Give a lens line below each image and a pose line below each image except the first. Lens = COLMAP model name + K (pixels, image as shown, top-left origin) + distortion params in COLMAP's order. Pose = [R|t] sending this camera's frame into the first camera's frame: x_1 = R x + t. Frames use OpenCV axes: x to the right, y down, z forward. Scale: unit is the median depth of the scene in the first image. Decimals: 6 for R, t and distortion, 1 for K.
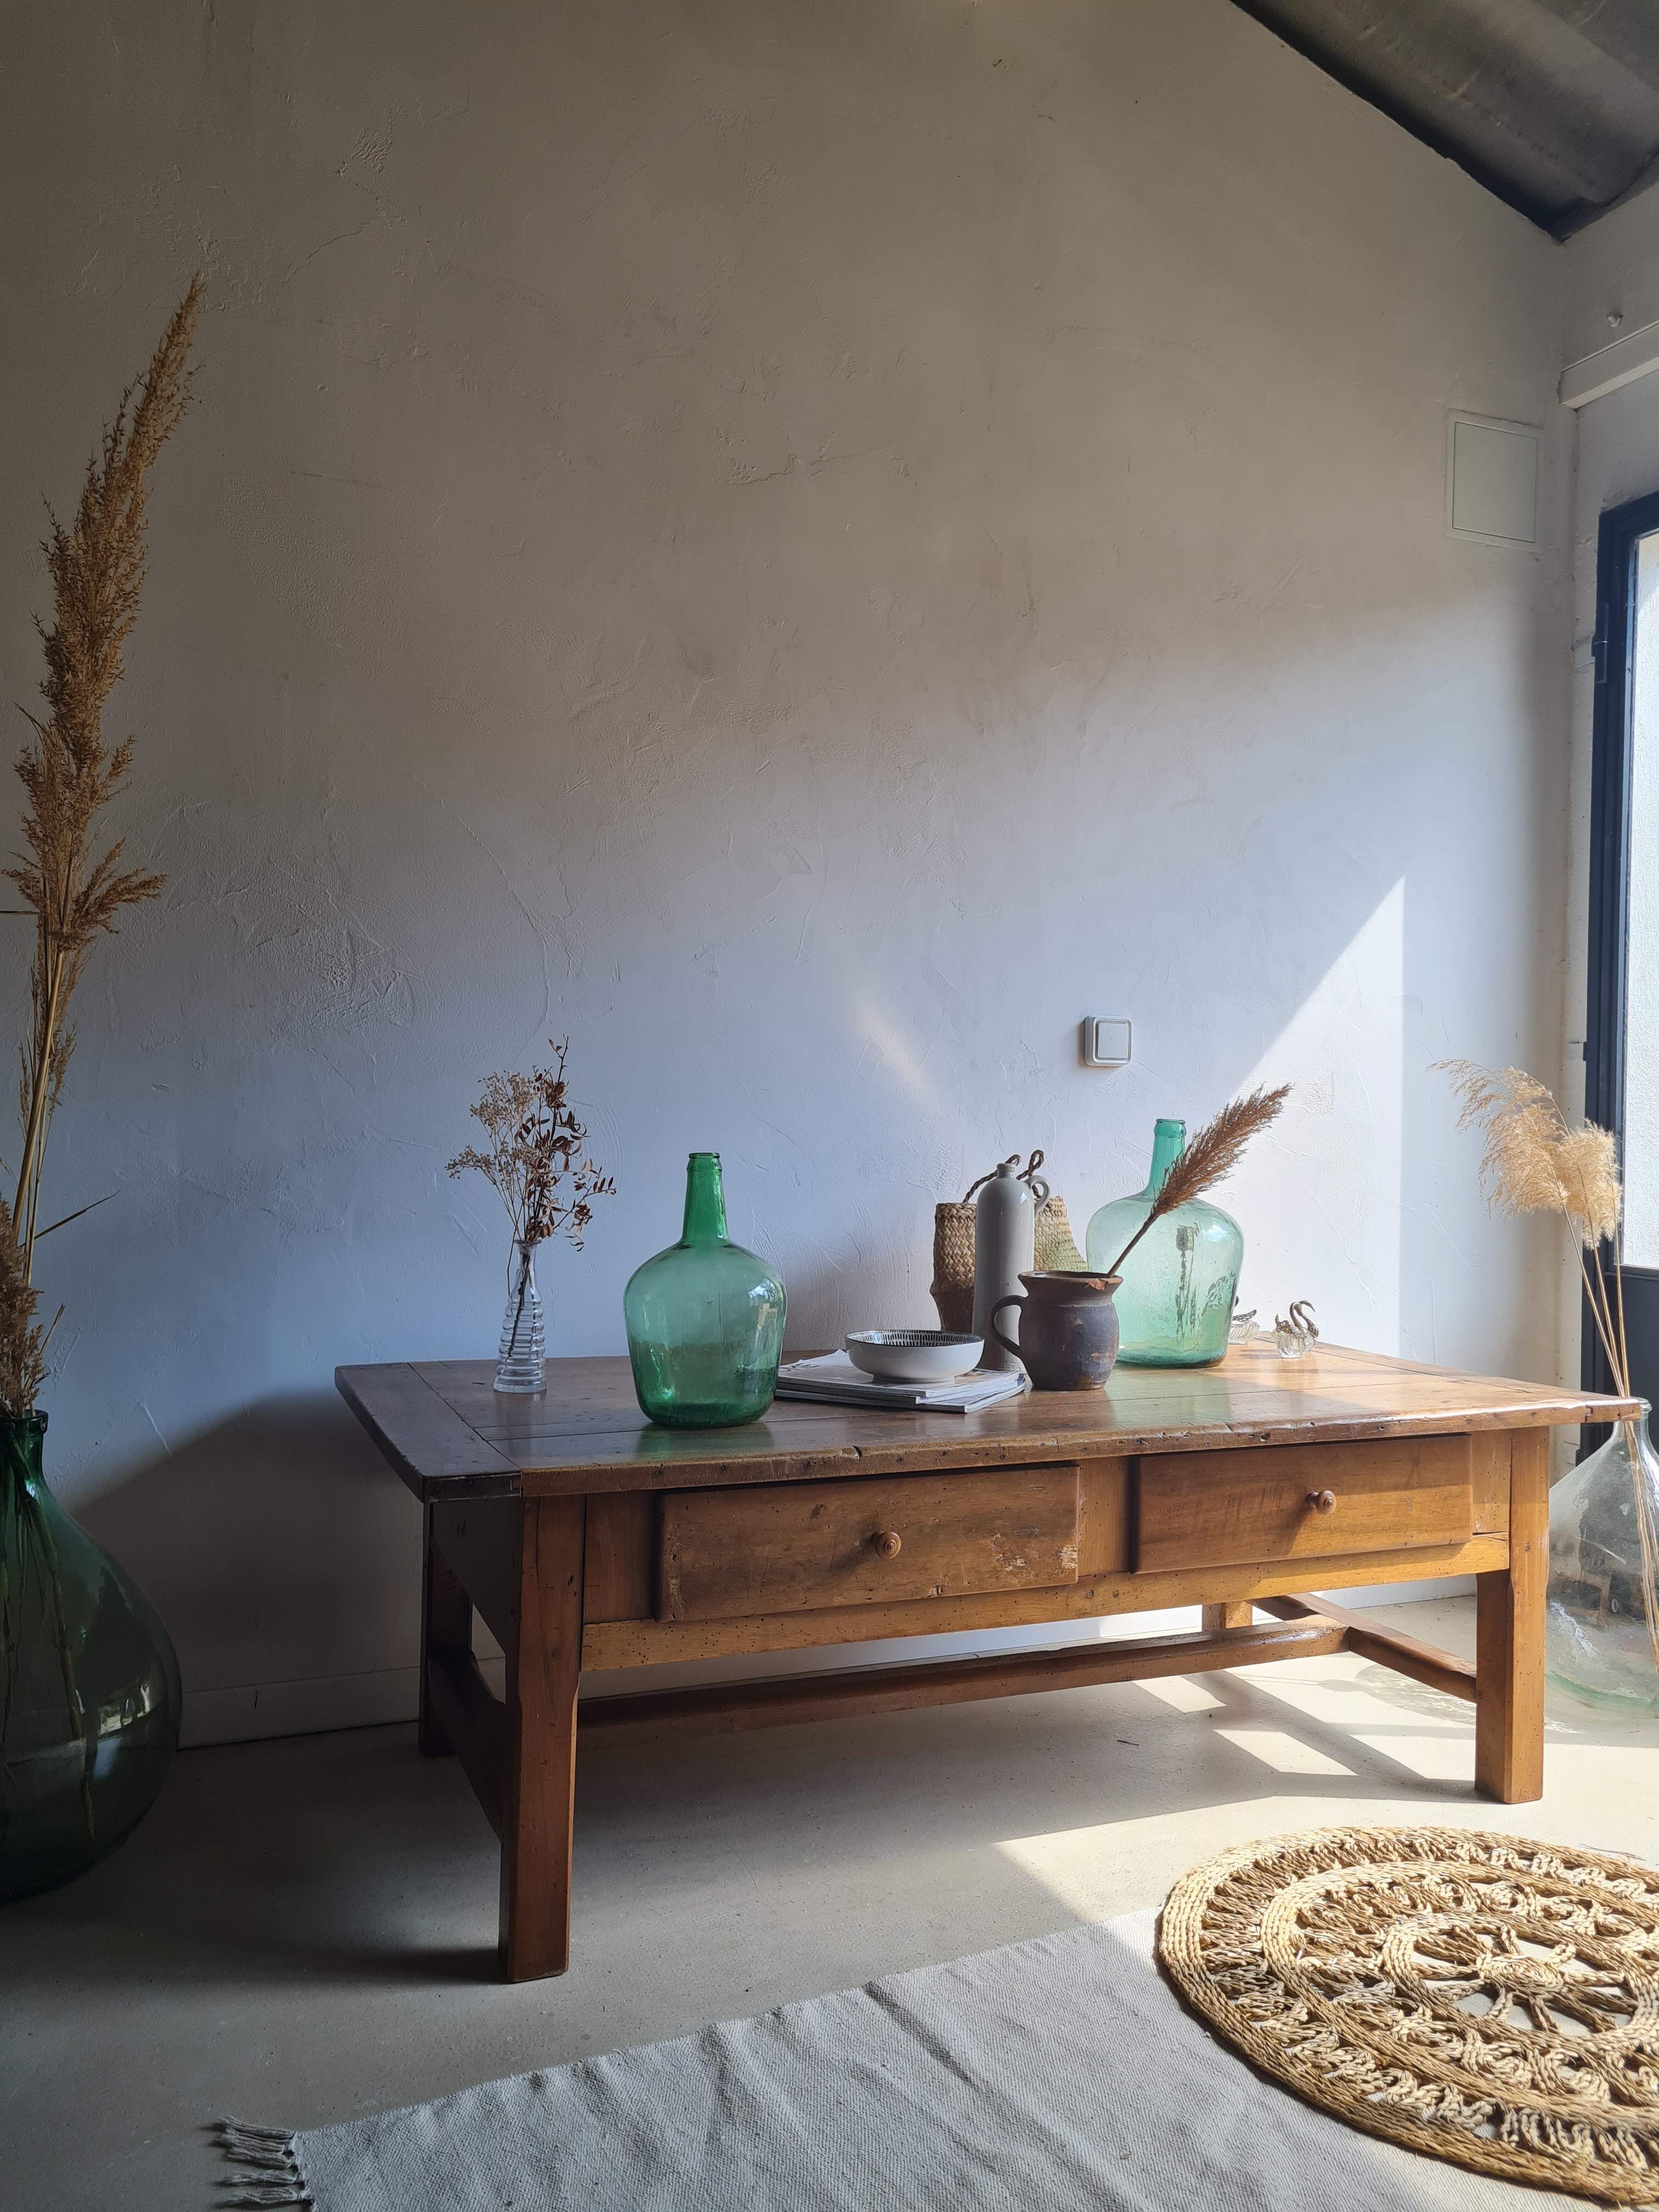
lens RADIAL K [[1681.3, 0, 820.1], [0, 1681.3, 1104.0], [0, 0, 1]] dist [0.074036, -0.064699]
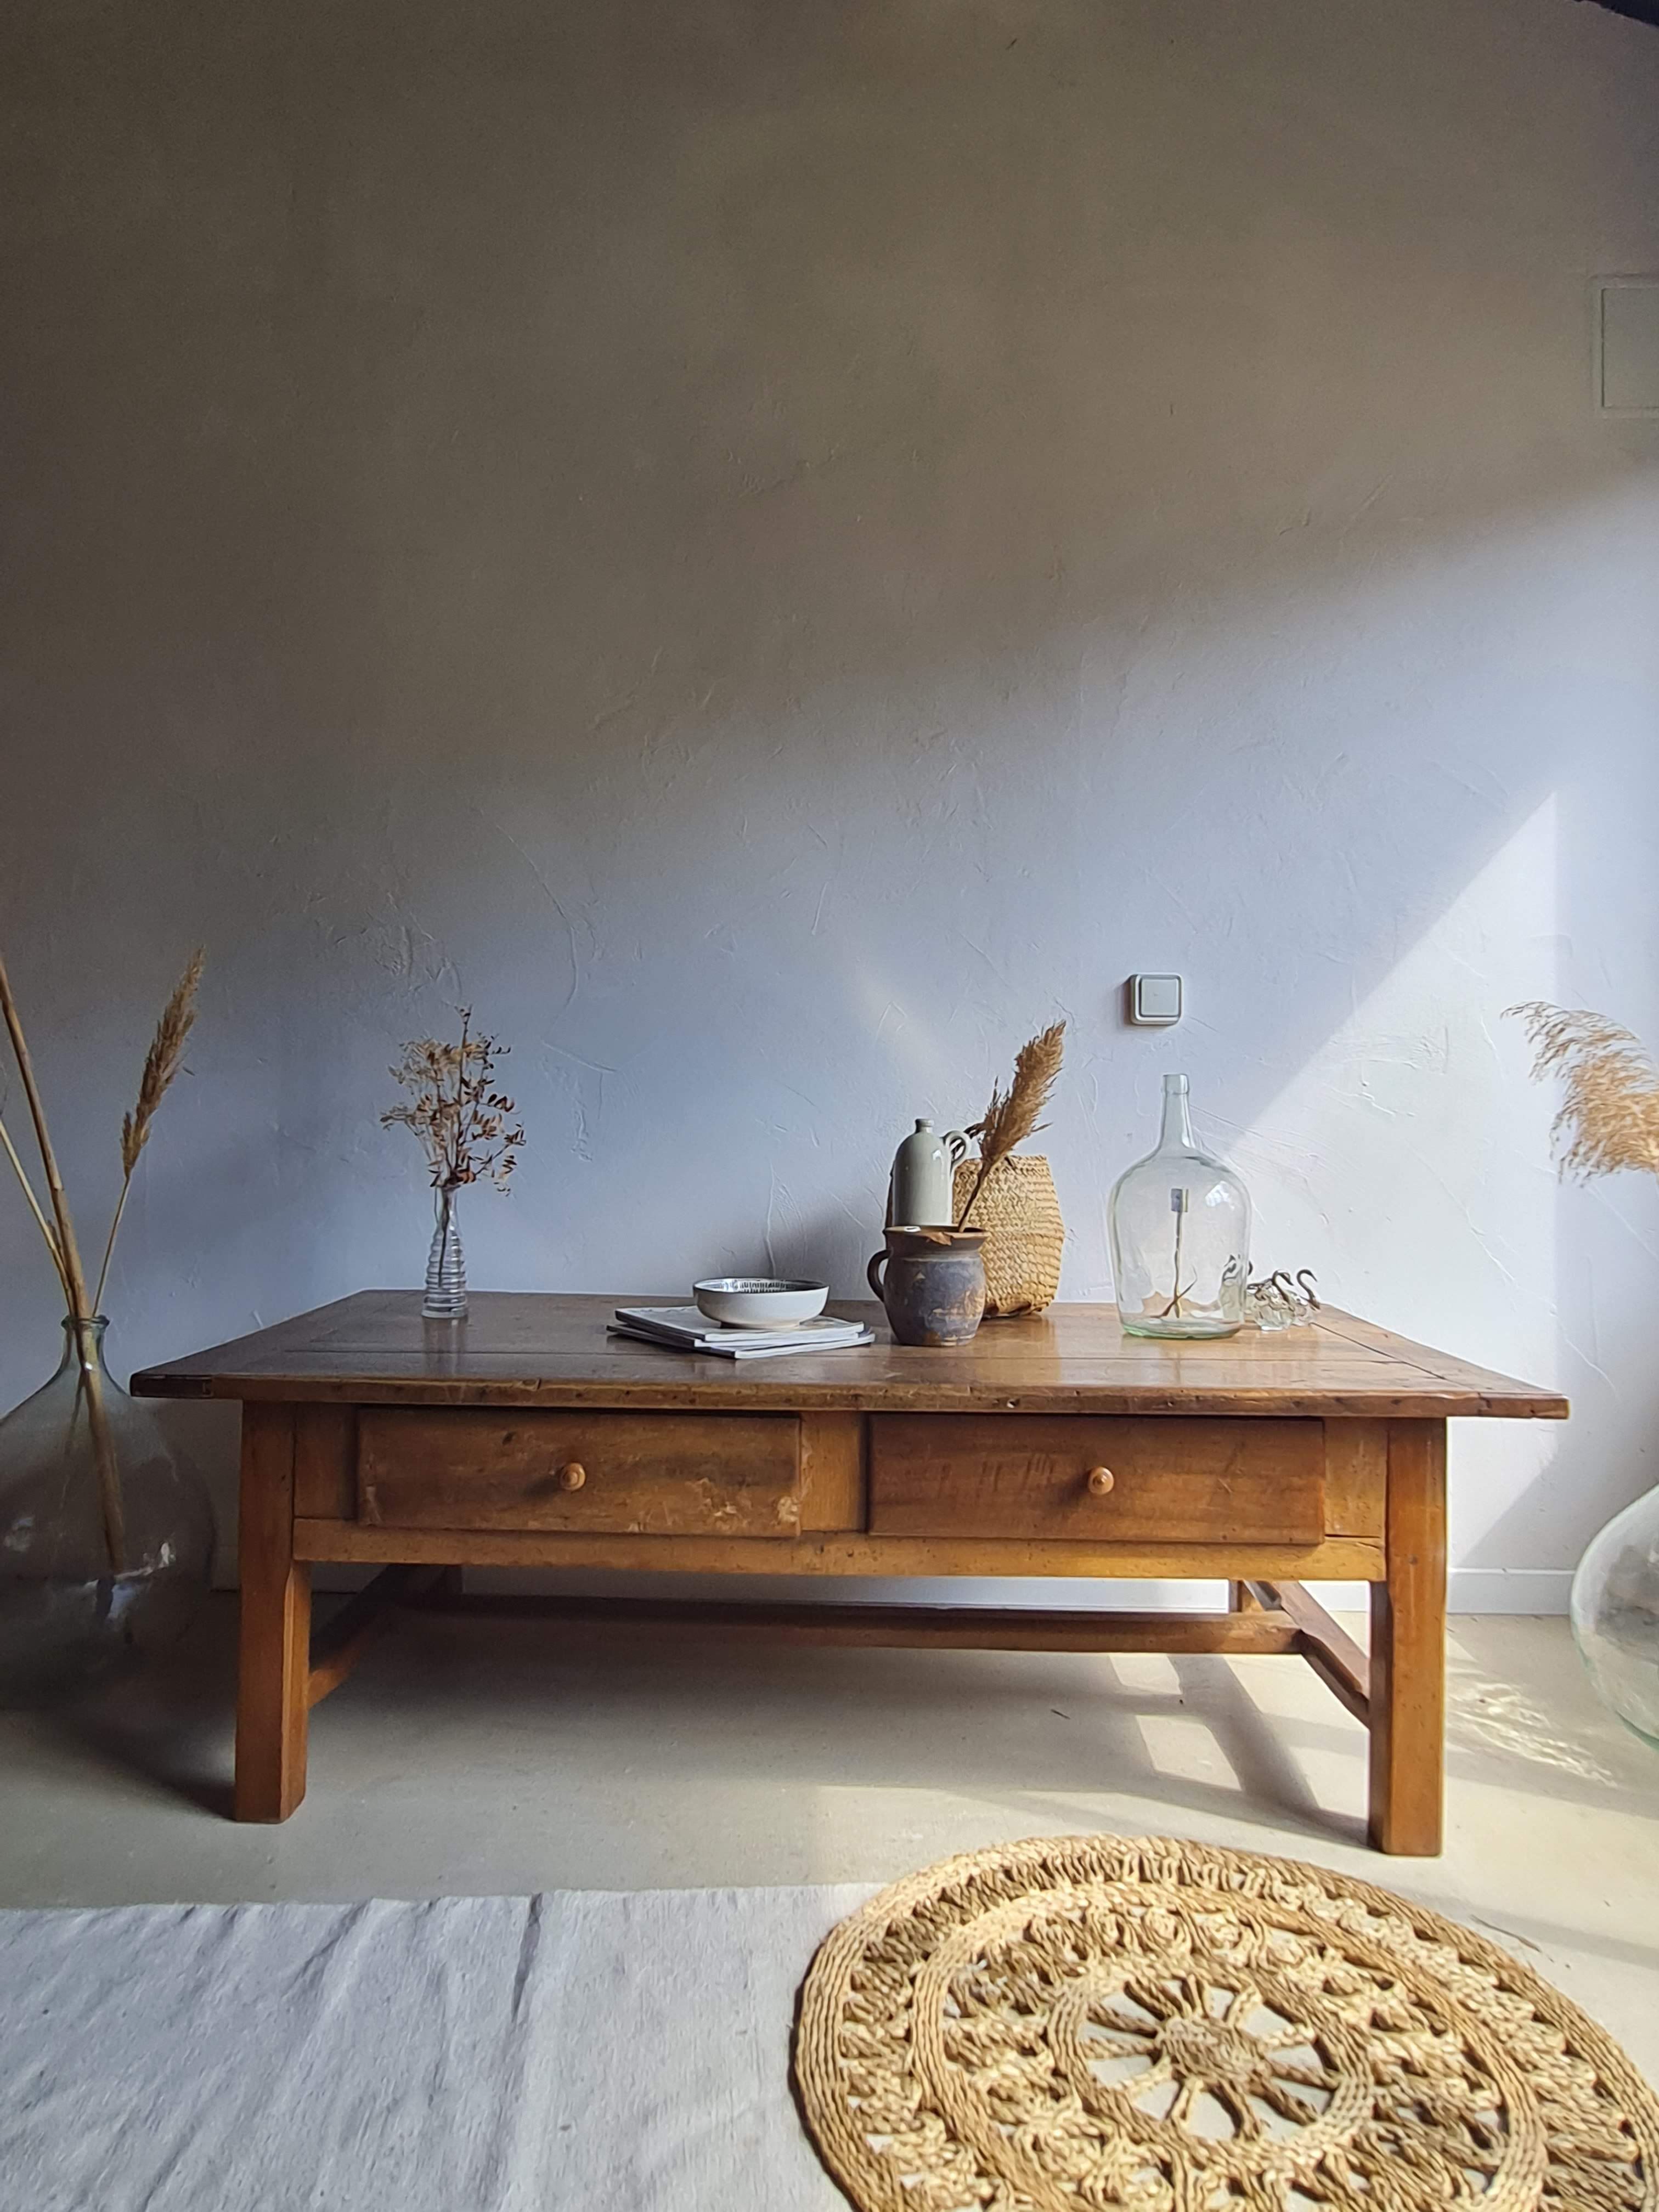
lens RADIAL K [[1428.7, 0, 794.0], [0, 1428.7, 1095.1], [0, 0, 1]] dist [0.000357, 0.002311]
pose [[0.906481, -0.013859, -0.422019, 0.477991], [0.011028, 0.999897, -0.009149, 0.034514], [0.422103, 0.003639, 0.906541, 0.241801]]
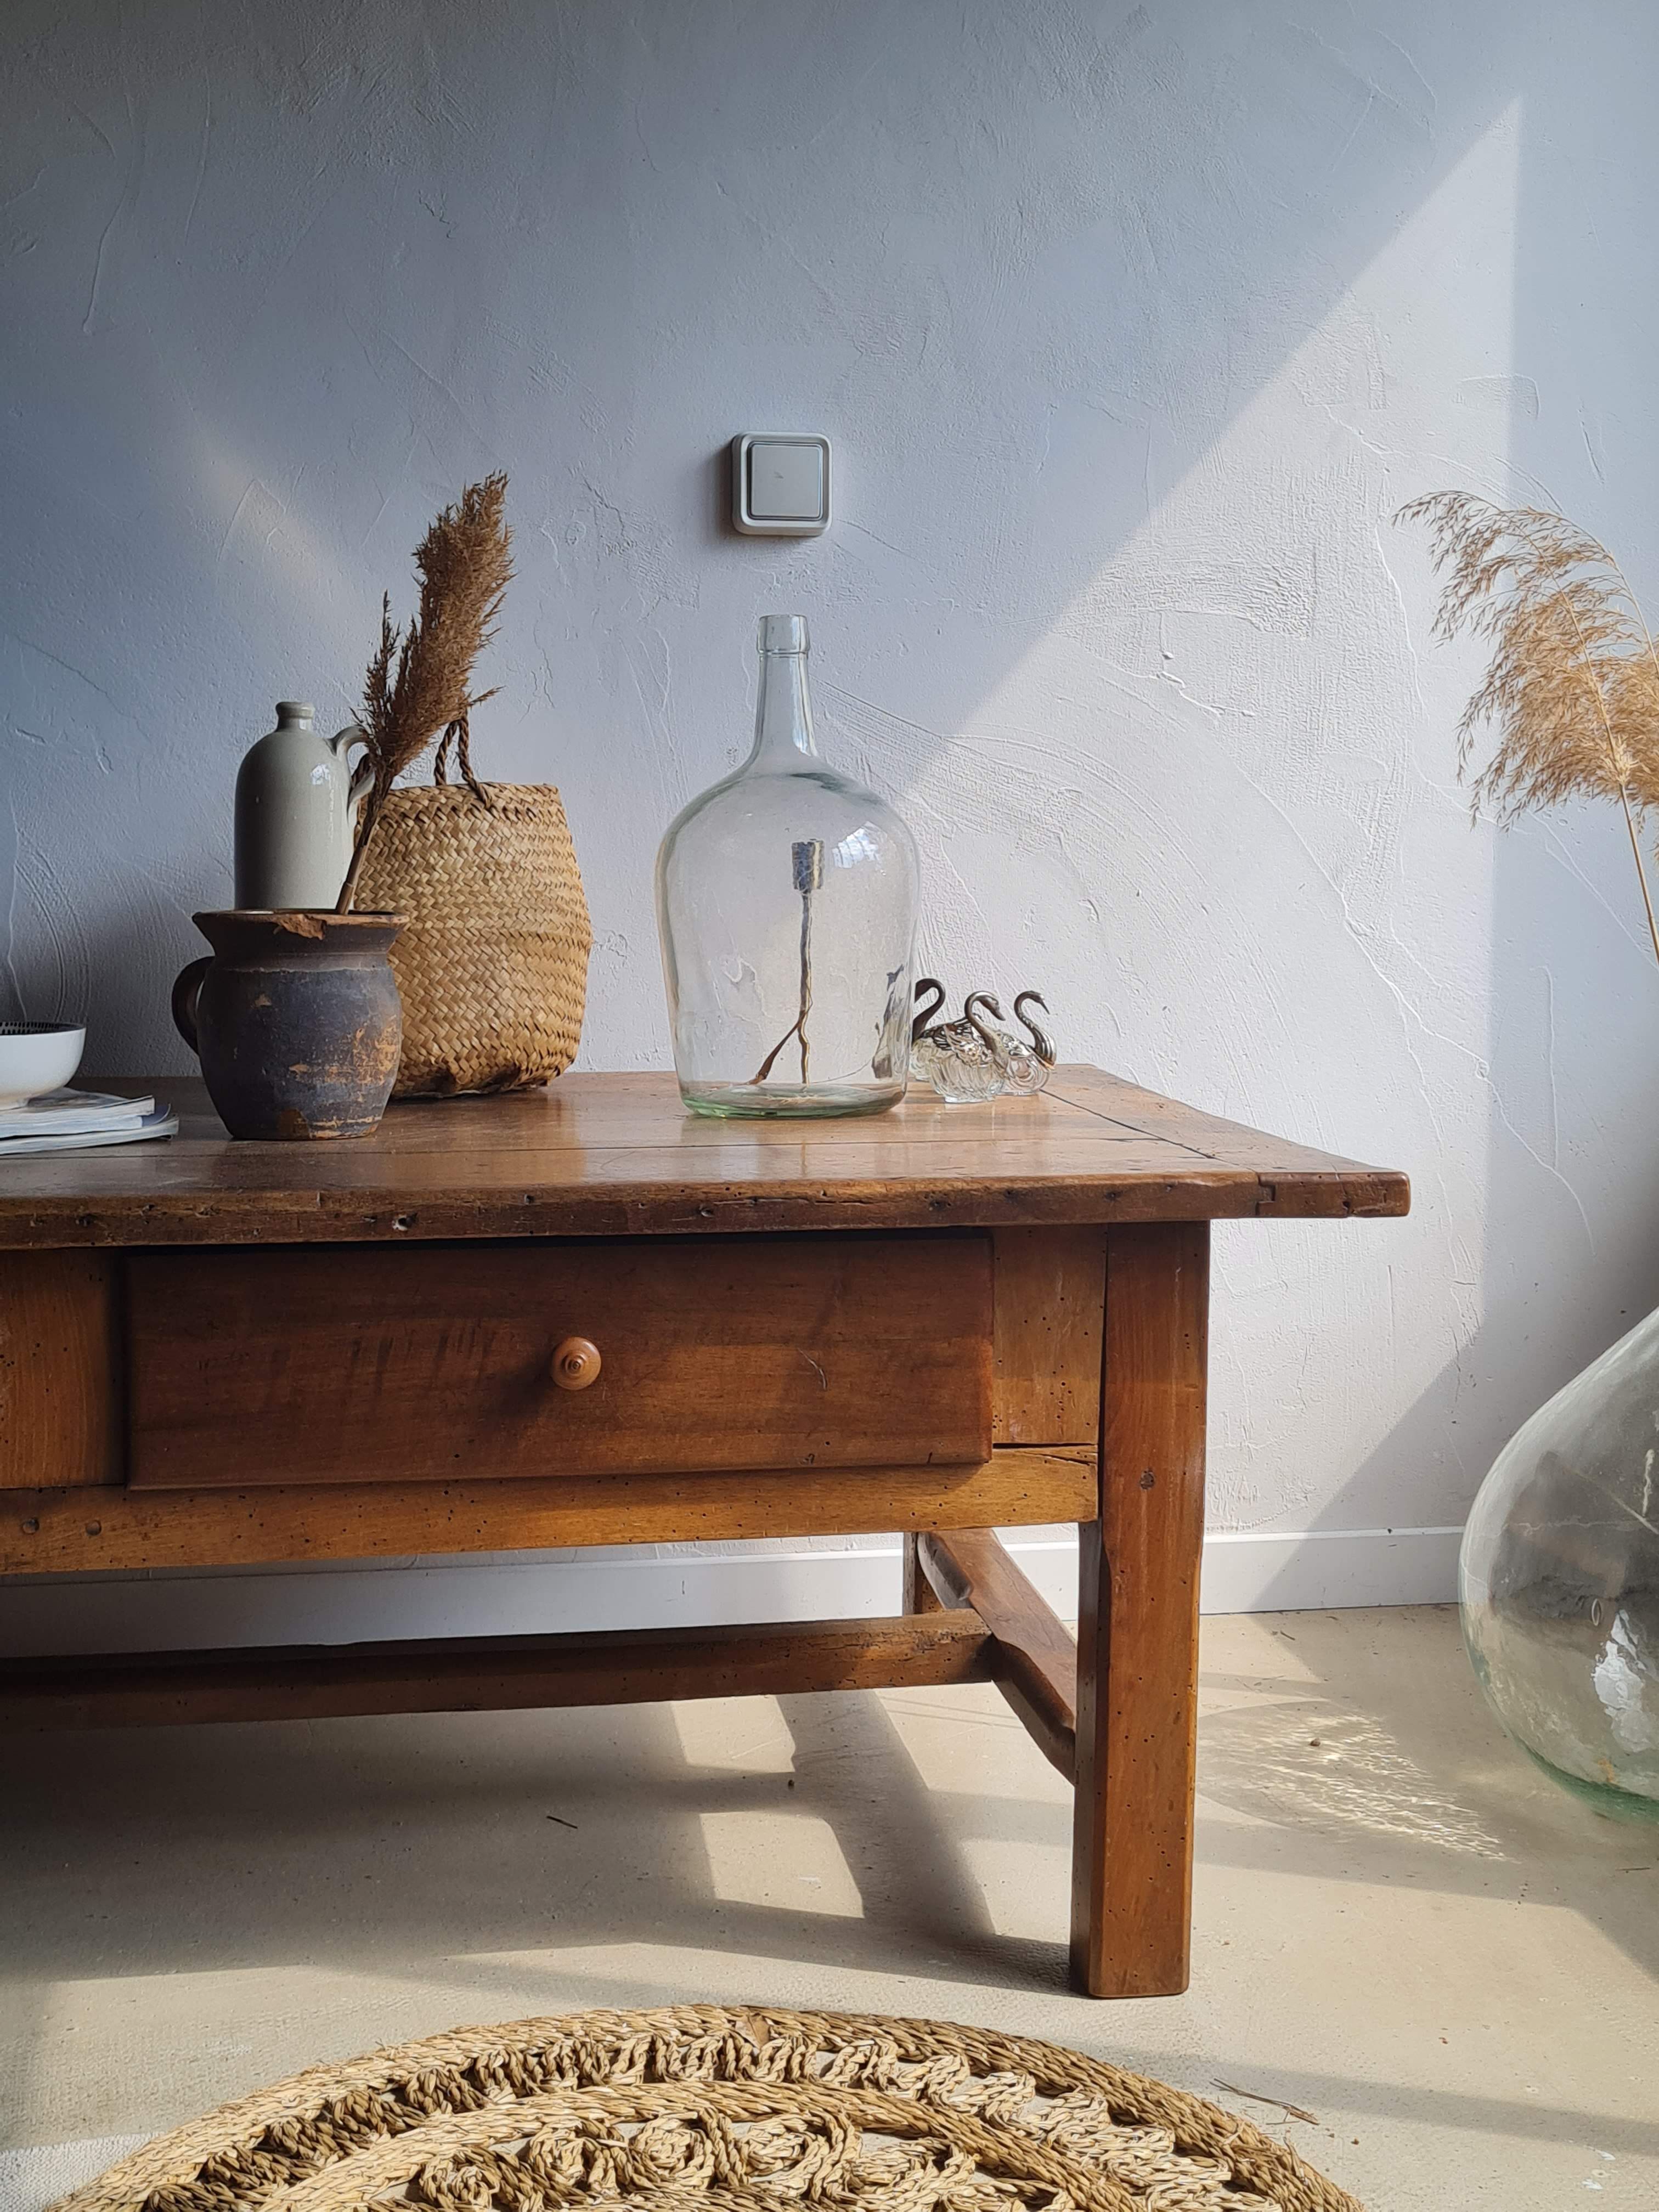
lens RADIAL K [[2786.8, 0, 858.9], [0, 2786.8, 1090.0], [0, 0, 1]] dist [0.028221, 0.034533]
pose [[0.973251, 0.013106, -0.229369, 0.558107], [0.011750, 0.994226, 0.106665, 0.076782], [0.229442, -0.106507, 0.967477, 0.272087]]
